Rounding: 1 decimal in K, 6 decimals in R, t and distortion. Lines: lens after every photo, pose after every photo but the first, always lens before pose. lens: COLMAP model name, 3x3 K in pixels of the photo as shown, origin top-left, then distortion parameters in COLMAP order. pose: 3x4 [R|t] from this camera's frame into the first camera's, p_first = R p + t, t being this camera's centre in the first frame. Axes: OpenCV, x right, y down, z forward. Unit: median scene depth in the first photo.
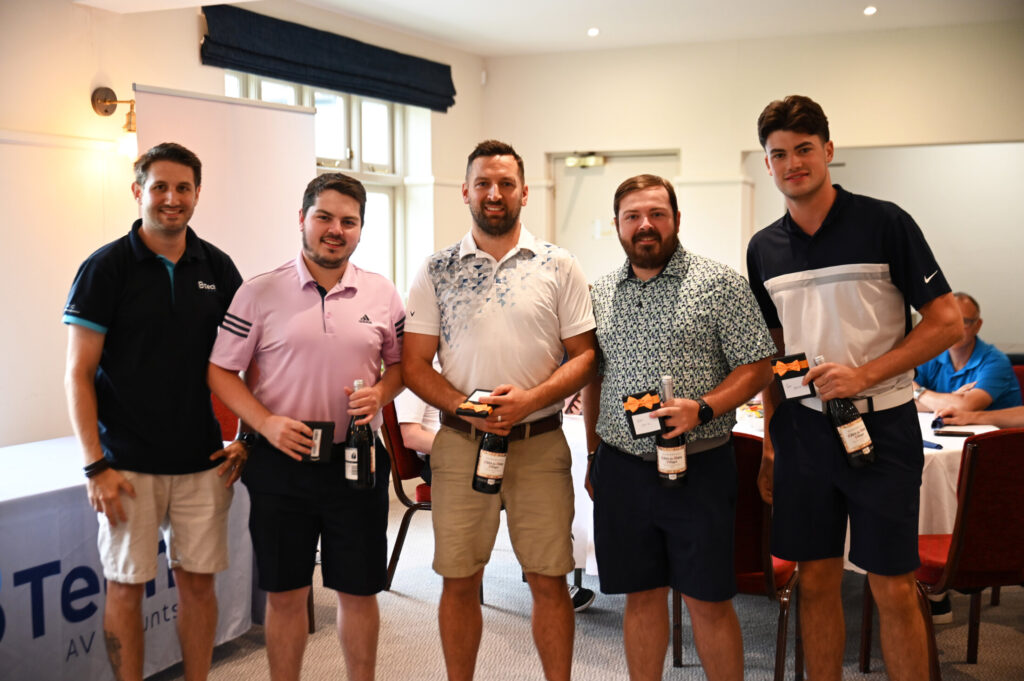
lens RADIAL K [[1341.6, 0, 512.1], [0, 1341.6, 339.4], [0, 0, 1]] dist [0.072913, 0.000000]
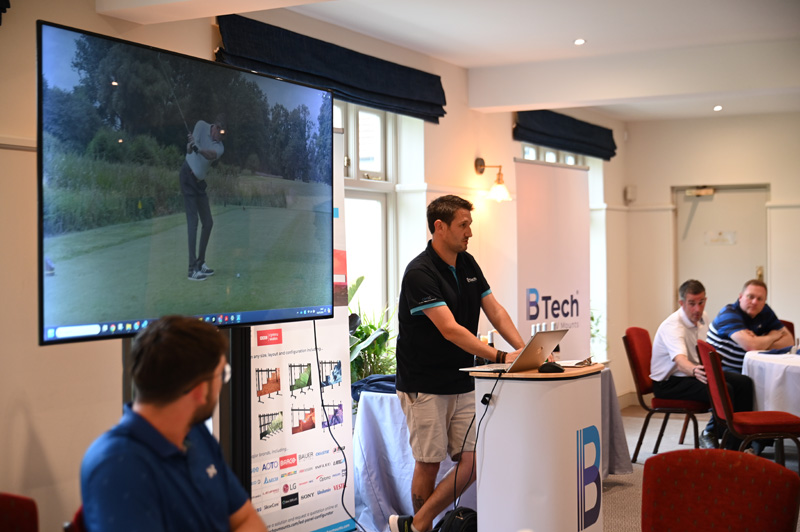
lens RADIAL K [[1192.3, 0, 399.8], [0, 1192.3, 261.0], [0, 0, 1]] dist [-0.000637, 0.000000]
pose [[0.999431, -0.010514, -0.032039, -0.244037], [0.008514, 0.998042, -0.061961, 0.021370], [0.032628, 0.061653, 0.997564, -0.318652]]
